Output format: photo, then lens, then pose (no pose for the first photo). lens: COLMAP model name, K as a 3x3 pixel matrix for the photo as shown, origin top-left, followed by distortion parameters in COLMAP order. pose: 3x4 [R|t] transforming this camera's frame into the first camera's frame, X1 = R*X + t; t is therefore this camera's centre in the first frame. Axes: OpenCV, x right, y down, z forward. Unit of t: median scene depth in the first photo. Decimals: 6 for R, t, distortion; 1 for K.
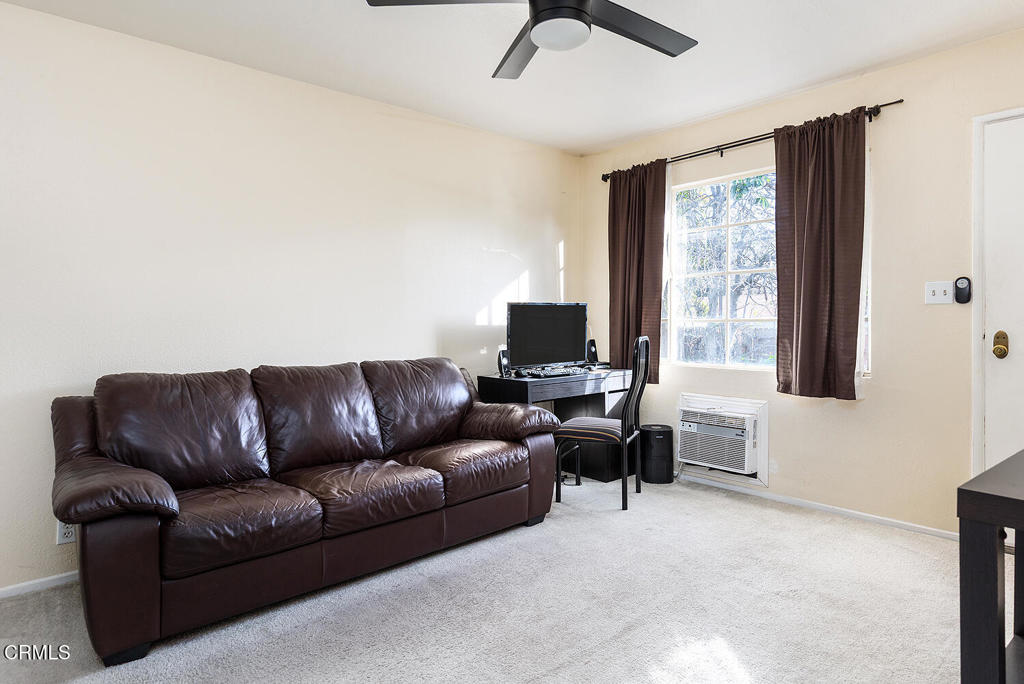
lens RADIAL K [[595.5, 0, 512.3], [0, 595.5, 332.9], [0, 0, 1]] dist [-0.001210, -0.000408]
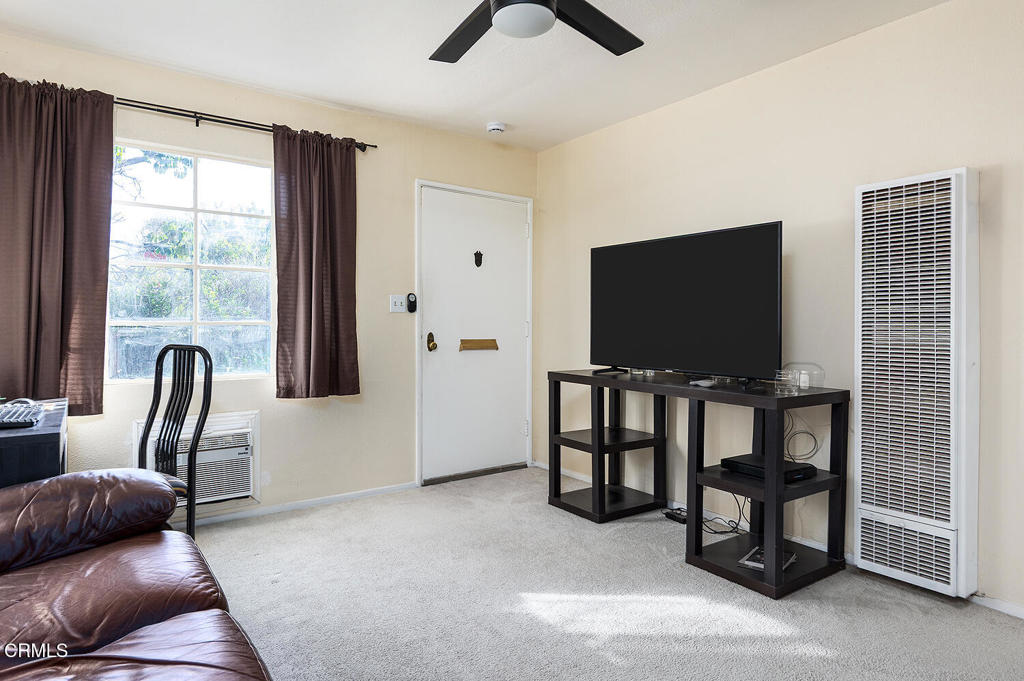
lens RADIAL K [[595.5, 0, 511.6], [0, 595.5, 335.2], [0, 0, 1]] dist [-0.001210, -0.000408]
pose [[0.074846, -0.006936, 0.997171, -0.525834], [0.020887, 0.999767, 0.005387, 0.000249], [-0.996976, 0.020424, 0.074973, 0.597617]]
